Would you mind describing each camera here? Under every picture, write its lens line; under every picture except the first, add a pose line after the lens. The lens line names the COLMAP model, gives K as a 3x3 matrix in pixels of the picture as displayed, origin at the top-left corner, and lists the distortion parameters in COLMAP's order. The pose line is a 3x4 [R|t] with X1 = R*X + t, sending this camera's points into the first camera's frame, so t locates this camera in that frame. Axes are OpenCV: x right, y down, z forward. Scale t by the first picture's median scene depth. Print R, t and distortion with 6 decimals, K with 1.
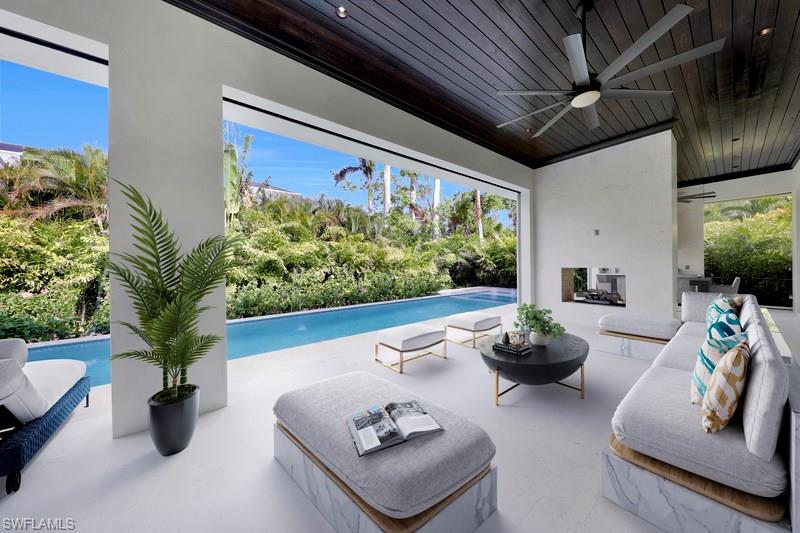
lens RADIAL K [[268.8, 0, 394.2], [0, 268.8, 265.1], [0, 0, 1]] dist [0.000505, -0.000104]
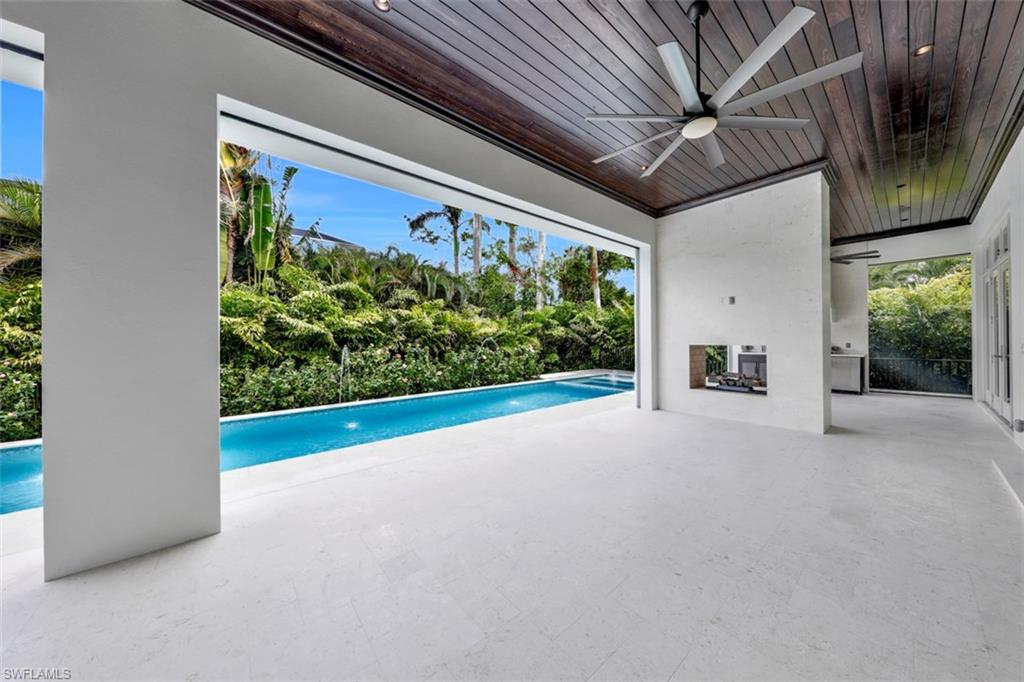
lens RADIAL K [[344.1, 0, 533.2], [0, 344.1, 339.8], [0, 0, 1]] dist [0.000505, -0.000104]
pose [[0.999195, 0.004621, 0.039862, 0.119764], [-0.004509, 0.999986, -0.002896, -0.000646], [-0.039875, 0.002714, 0.999201, 0.017715]]
